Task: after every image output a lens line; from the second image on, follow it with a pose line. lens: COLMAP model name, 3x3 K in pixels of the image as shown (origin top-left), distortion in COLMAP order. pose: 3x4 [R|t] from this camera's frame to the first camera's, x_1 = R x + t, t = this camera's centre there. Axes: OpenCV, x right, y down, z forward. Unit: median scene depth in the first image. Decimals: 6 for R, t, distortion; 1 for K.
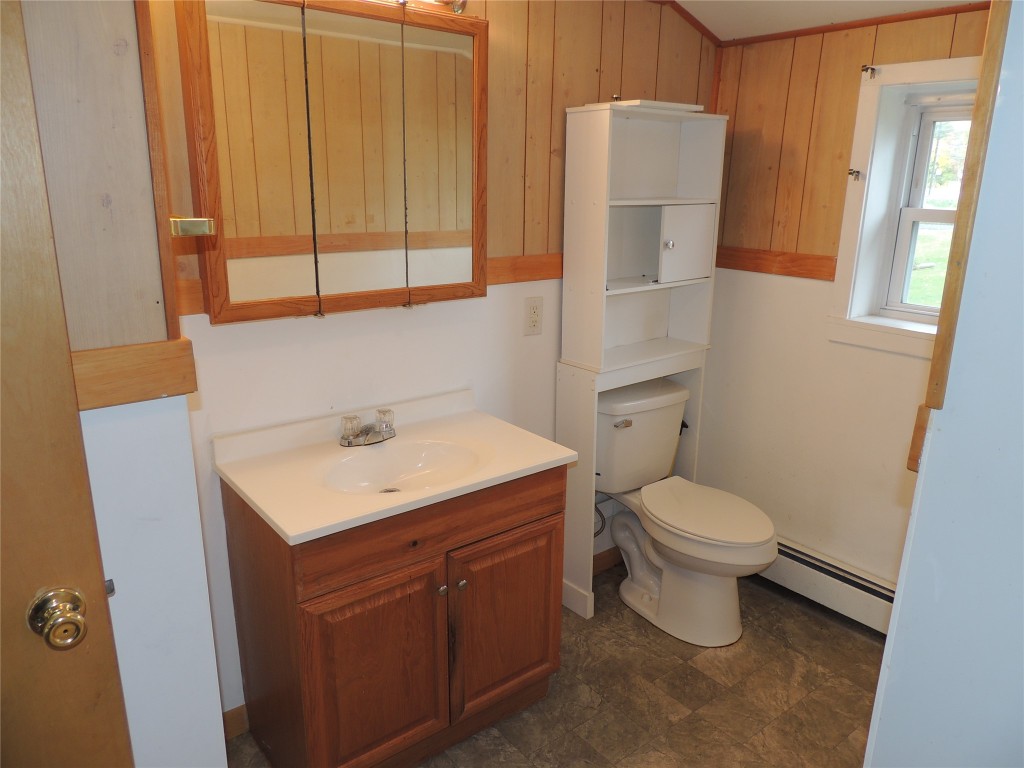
lens RADIAL K [[734.5, 0, 533.2], [0, 734.5, 383.1], [0, 0, 1]] dist [-0.015663, 0.005299]
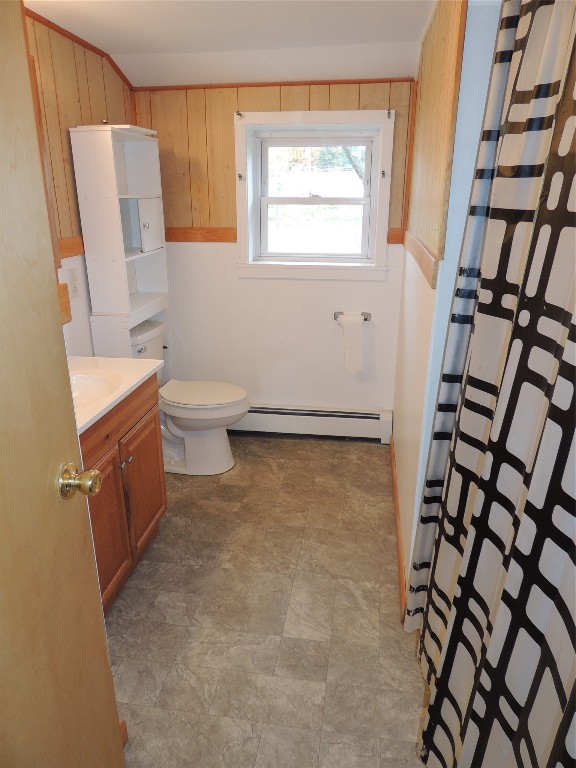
lens RADIAL K [[550.9, 0, 288.0], [0, 550.9, 384.0], [0, 0, 1]] dist [-0.015663, 0.005299]
pose [[0.730975, -0.237141, 0.639874, -0.404495], [0.196881, 0.971091, 0.134980, 0.031425], [-0.653386, 0.027312, 0.756532, -0.029189]]
